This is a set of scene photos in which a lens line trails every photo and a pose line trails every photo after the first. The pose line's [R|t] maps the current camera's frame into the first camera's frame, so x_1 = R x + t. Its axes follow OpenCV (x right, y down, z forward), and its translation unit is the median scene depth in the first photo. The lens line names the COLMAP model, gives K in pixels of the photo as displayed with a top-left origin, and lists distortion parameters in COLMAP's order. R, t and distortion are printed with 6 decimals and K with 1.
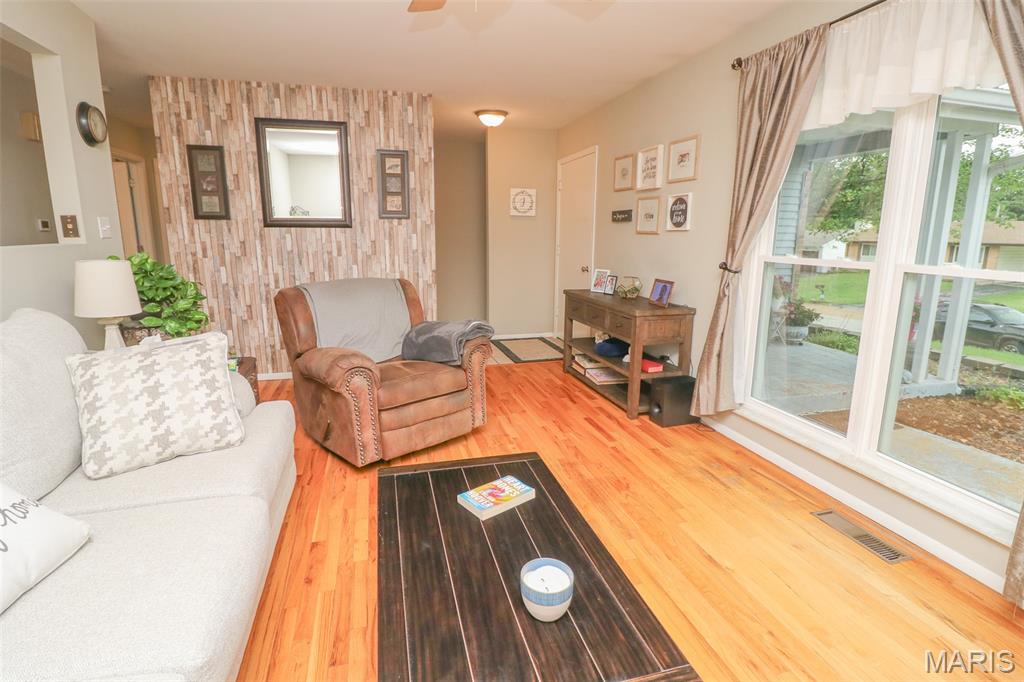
lens RADIAL K [[480.6, 0, 507.3], [0, 480.6, 335.2], [0, 0, 1]] dist [-0.023428, -0.000773]
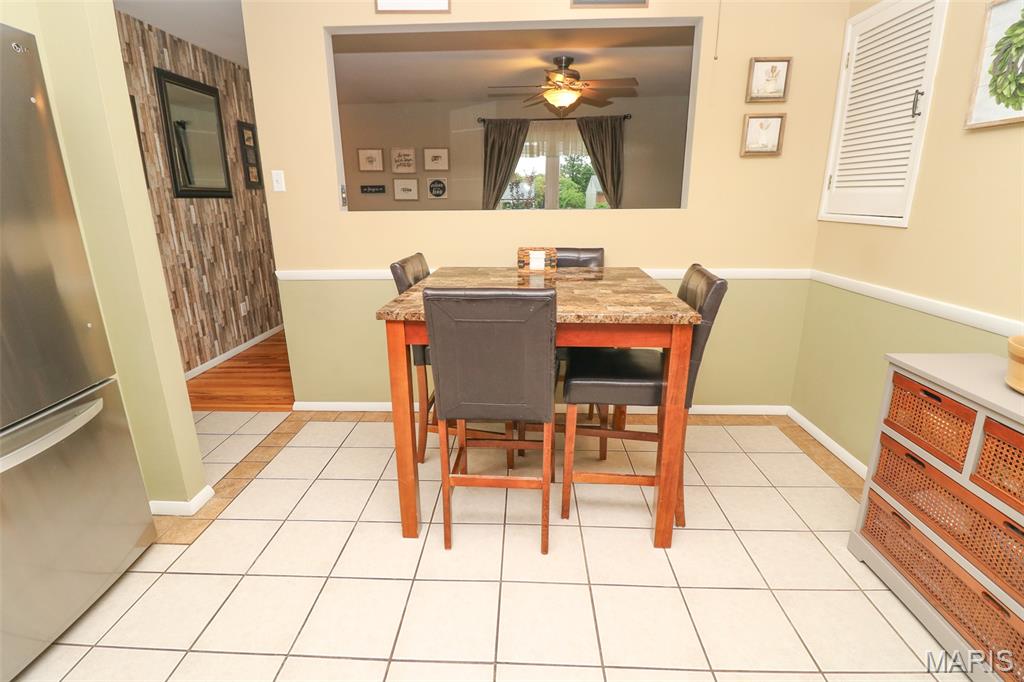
lens RADIAL K [[480.6, 0, 507.3], [0, 480.6, 335.2], [0, 0, 1]] dist [-0.023428, -0.000773]
pose [[0.305558, -0.264135, 0.914804, -1.157198], [0.202396, 0.956816, 0.208661, -0.044496], [-0.930414, 0.121394, 0.345822, 0.169822]]
